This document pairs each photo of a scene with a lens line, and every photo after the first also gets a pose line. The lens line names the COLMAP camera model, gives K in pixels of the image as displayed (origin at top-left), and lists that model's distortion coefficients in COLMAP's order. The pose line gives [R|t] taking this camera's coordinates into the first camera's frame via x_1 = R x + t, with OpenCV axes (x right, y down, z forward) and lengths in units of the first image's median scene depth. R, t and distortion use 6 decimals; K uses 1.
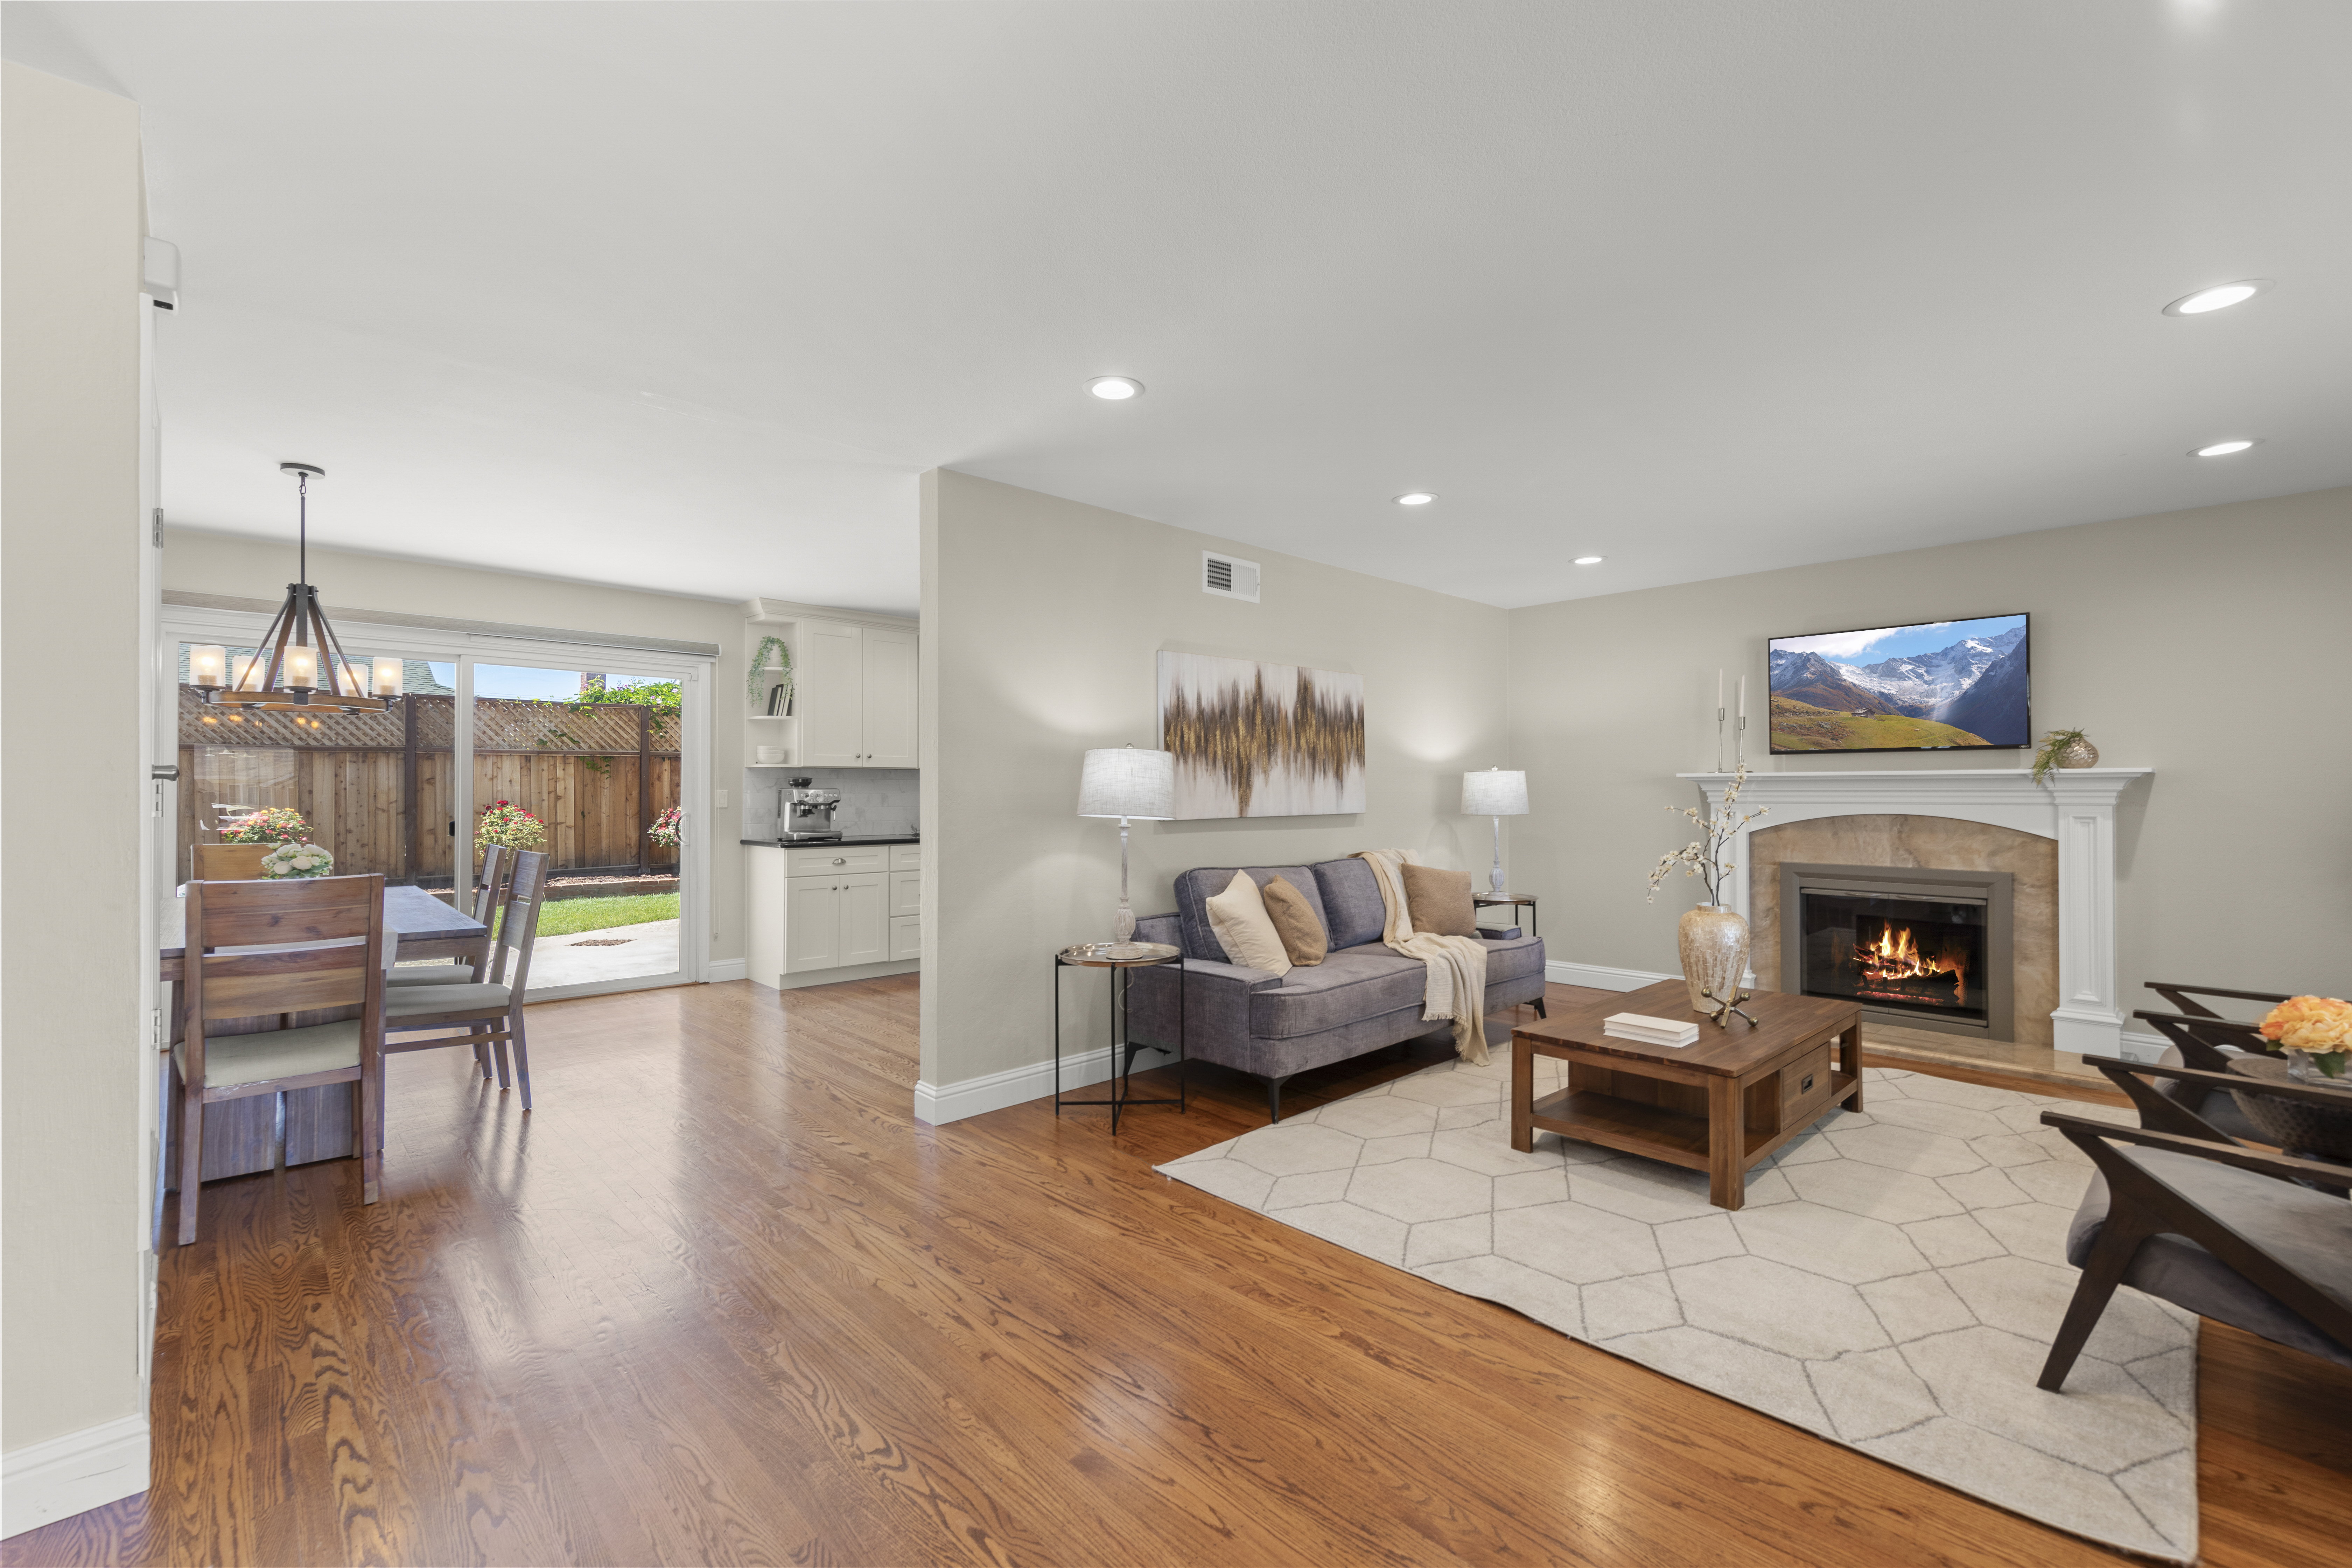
lens RADIAL K [[1048.5, 0, 1174.2], [0, 1048.5, 769.7], [0, 0, 1]] dist [0.000885, -0.000045]
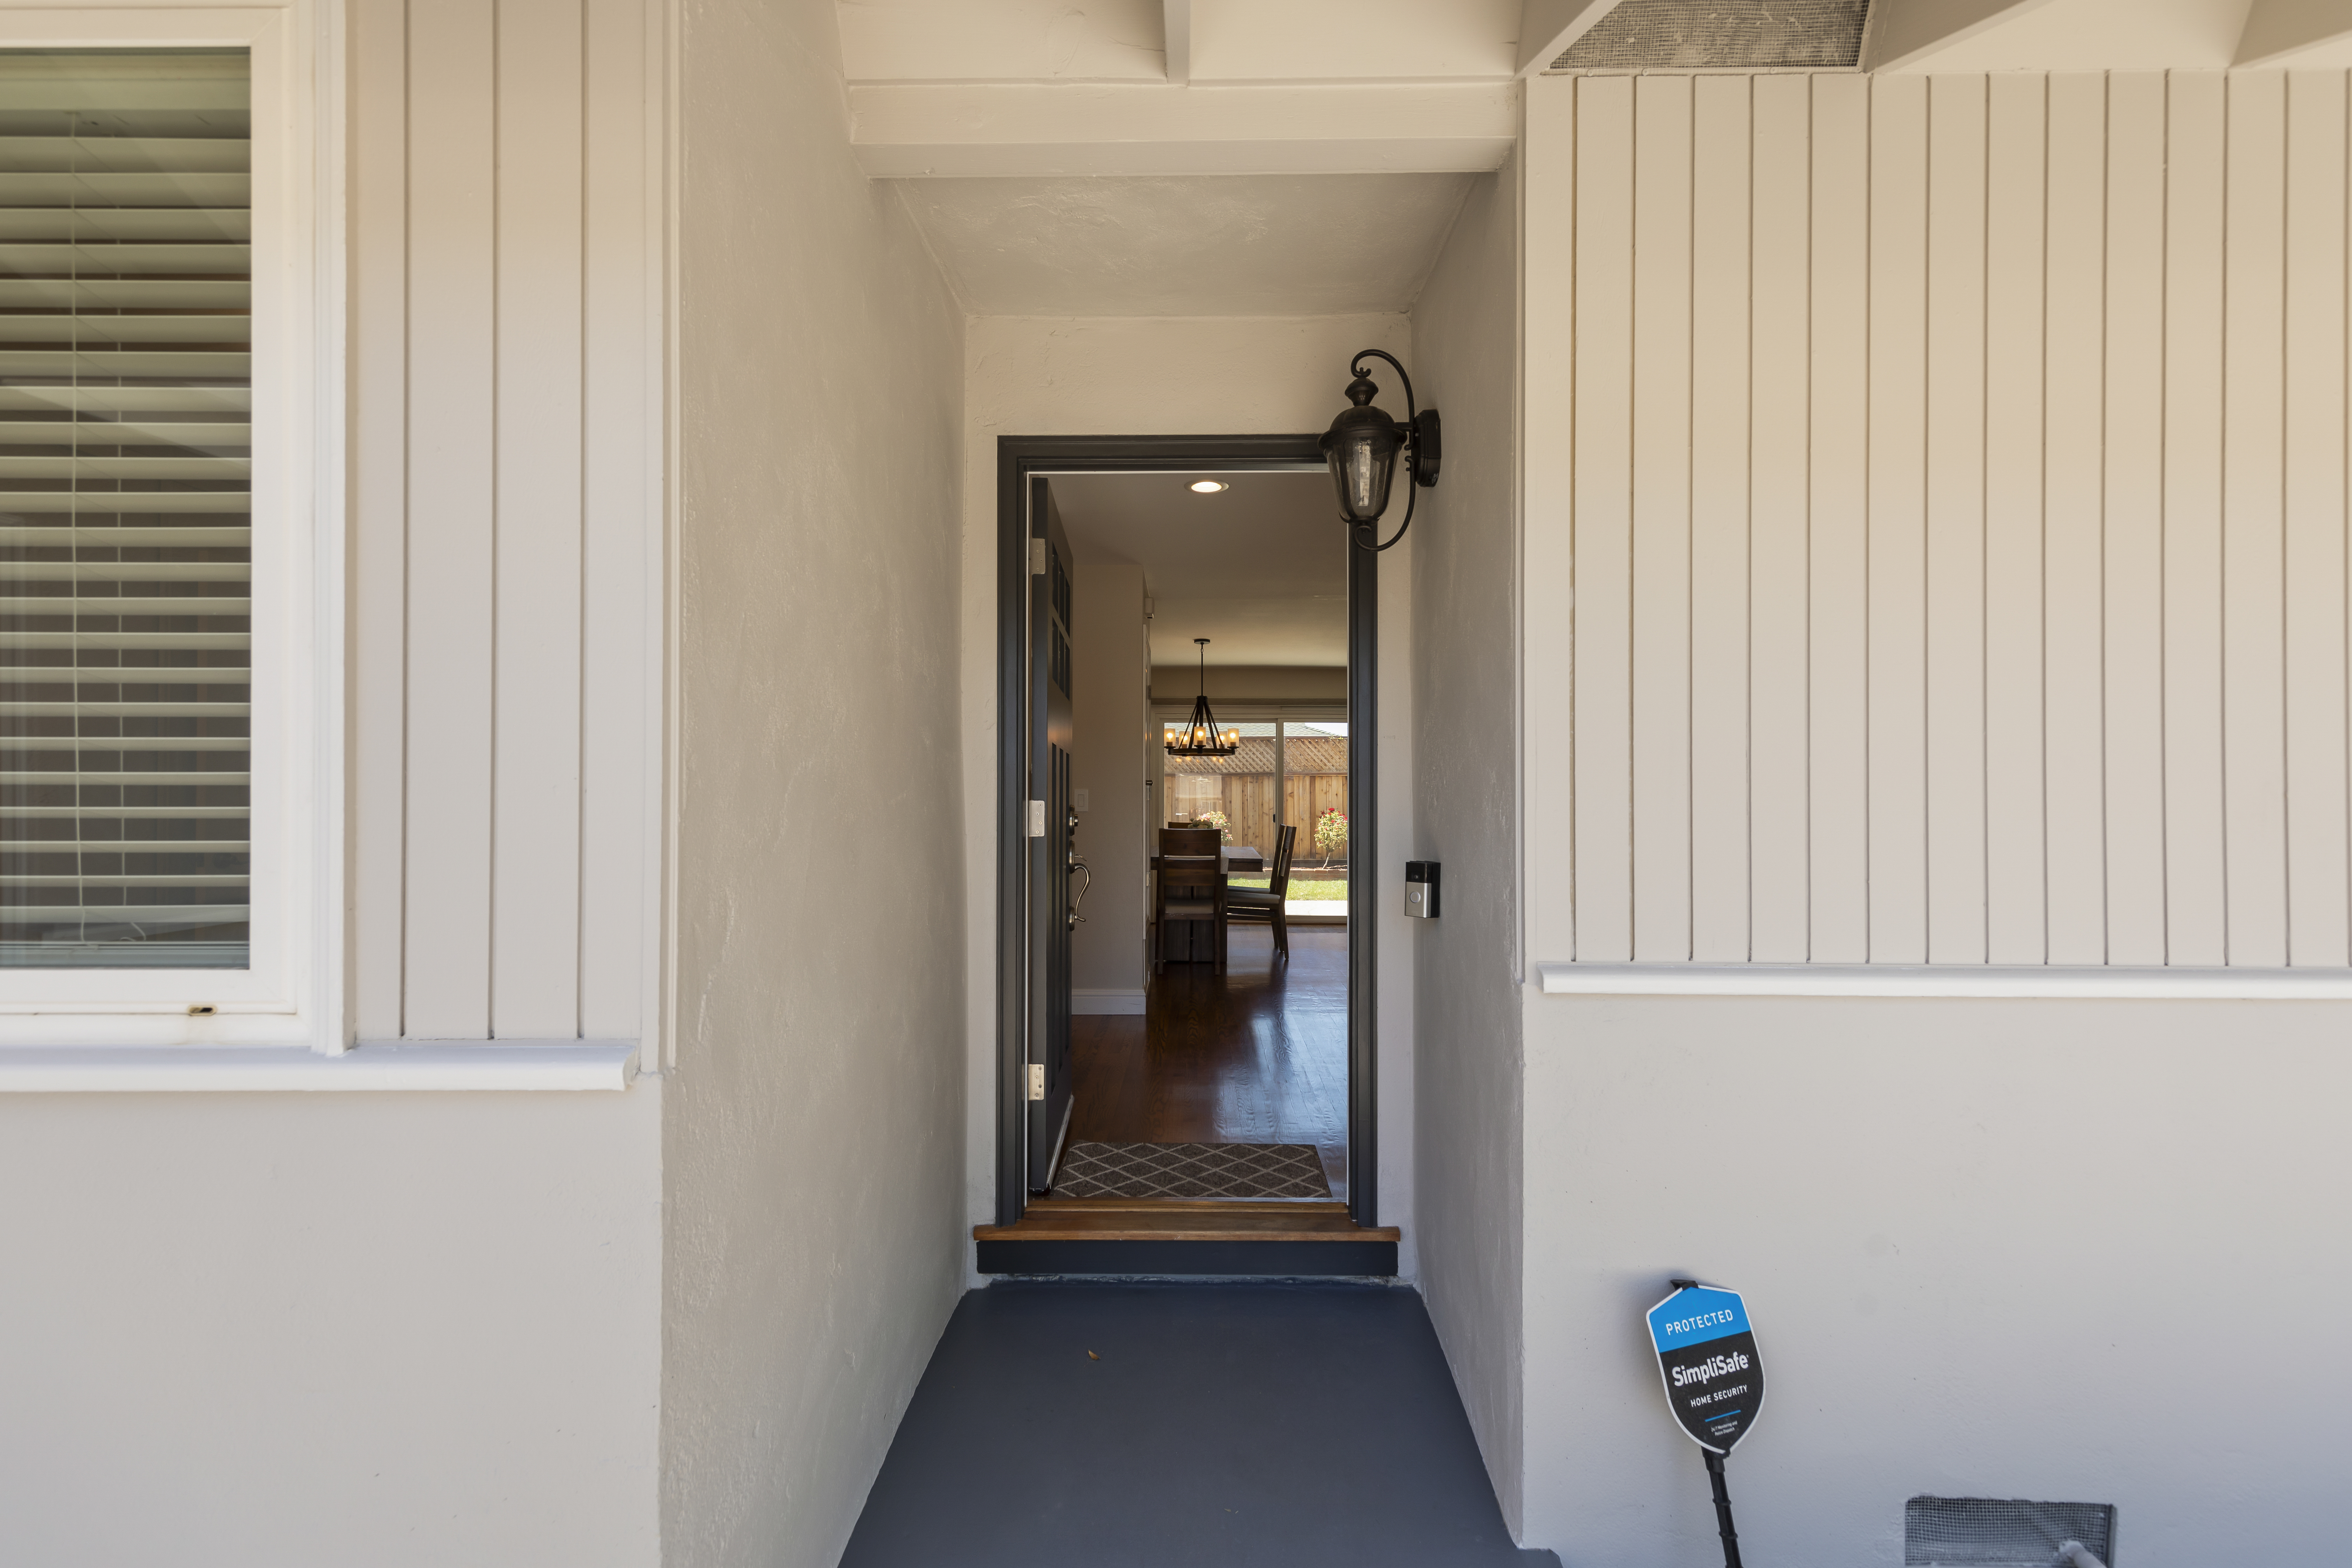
lens RADIAL K [[1048.5, 0, 1180.2], [0, 1048.5, 797.9], [0, 0, 1]] dist [0.000885, -0.000045]
pose [[0.727898, -0.004166, -0.685673, 0.541079], [0.011662, 0.999912, 0.006304, 0.012640], [0.685587, -0.012585, 0.727882, -0.521460]]
